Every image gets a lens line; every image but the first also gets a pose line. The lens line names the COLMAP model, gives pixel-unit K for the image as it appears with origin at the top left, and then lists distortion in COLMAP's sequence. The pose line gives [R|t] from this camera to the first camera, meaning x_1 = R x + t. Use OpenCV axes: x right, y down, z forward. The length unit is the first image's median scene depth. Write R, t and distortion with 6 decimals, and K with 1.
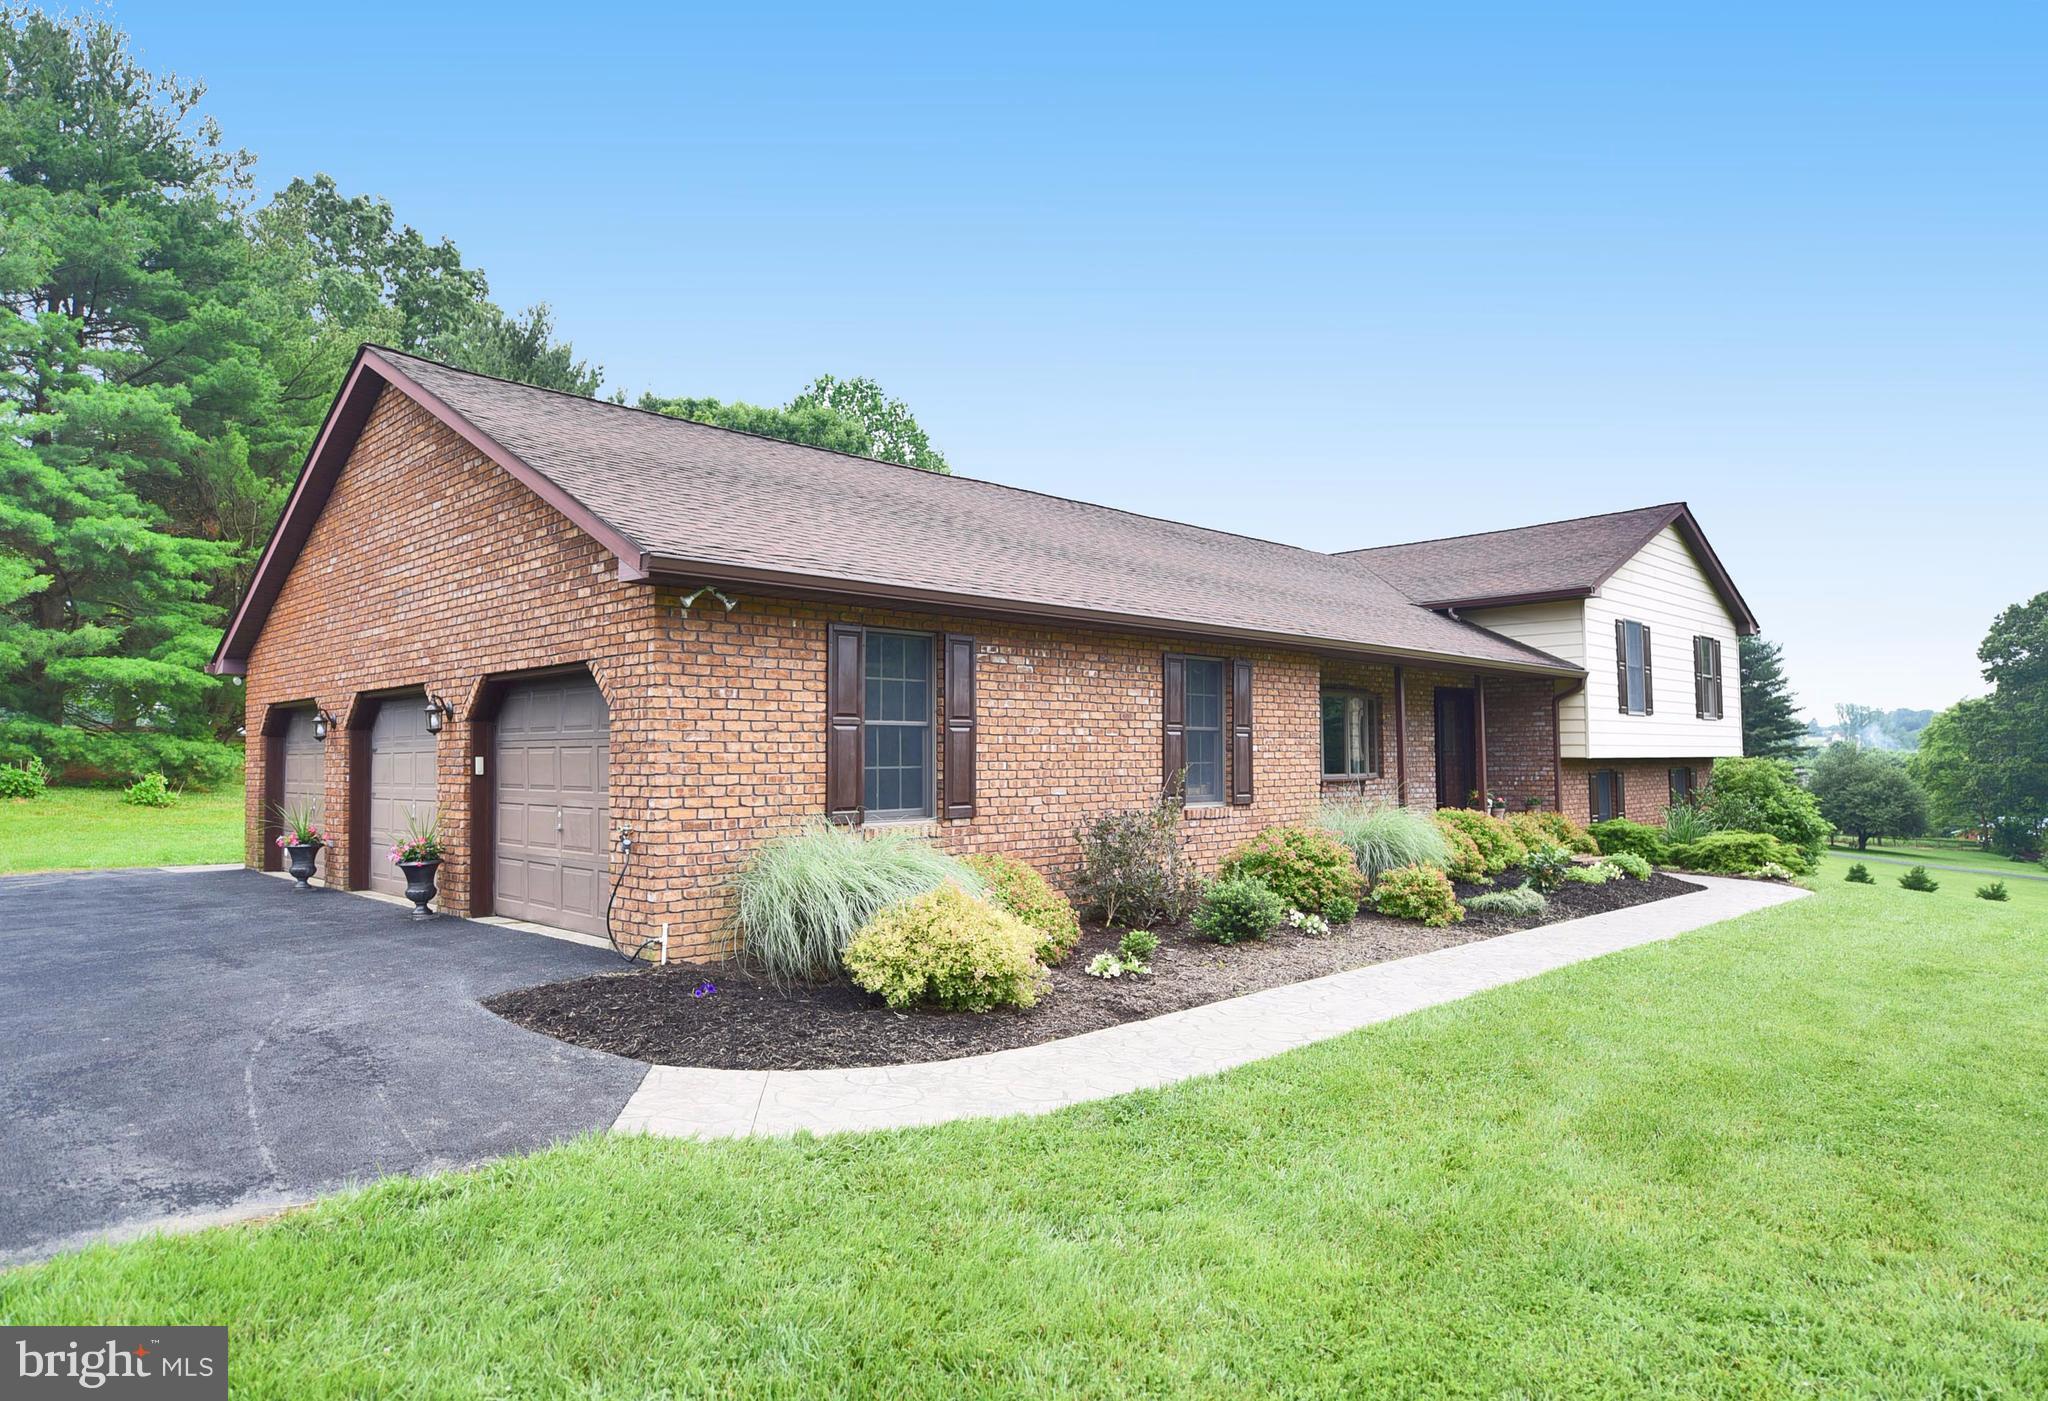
lens RADIAL K [[1243.1, 0, 1023.0], [0, 1243.1, 705.1], [0, 0, 1]] dist [-0.043337, 0.007426]
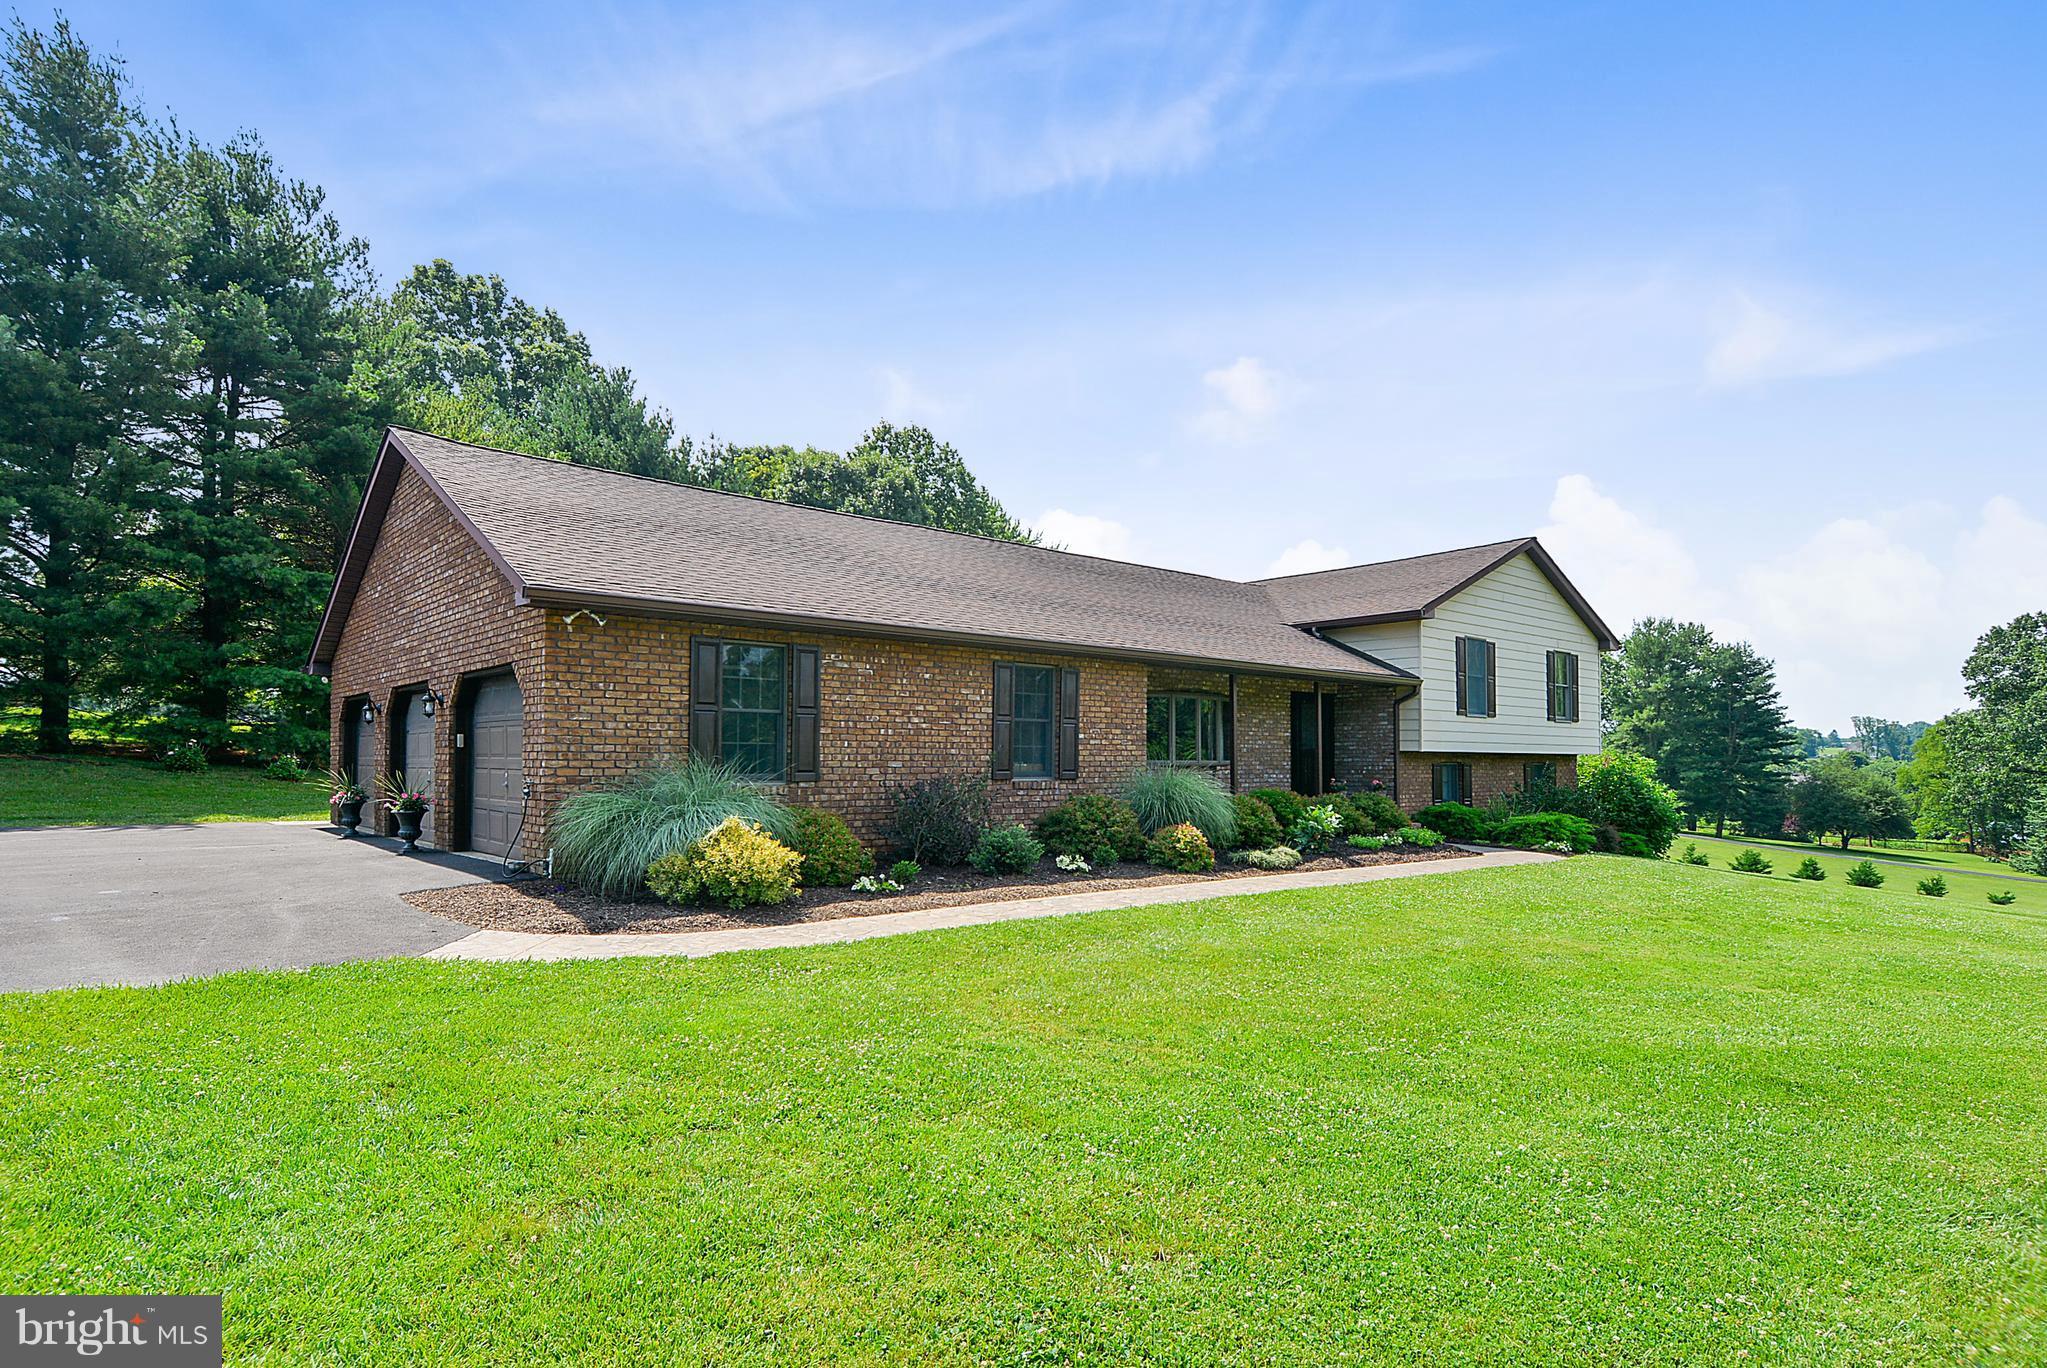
lens RADIAL K [[1095.6, 0, 1045.3], [0, 1095.6, 750.5], [0, 0, 1]] dist [-0.017088, -0.004117]
pose [[0.998444, 0.009346, -0.054969, 0.147370], [-0.007453, 0.999376, 0.034532, 0.007533], [0.055258, -0.034069, 0.997891, -0.090862]]
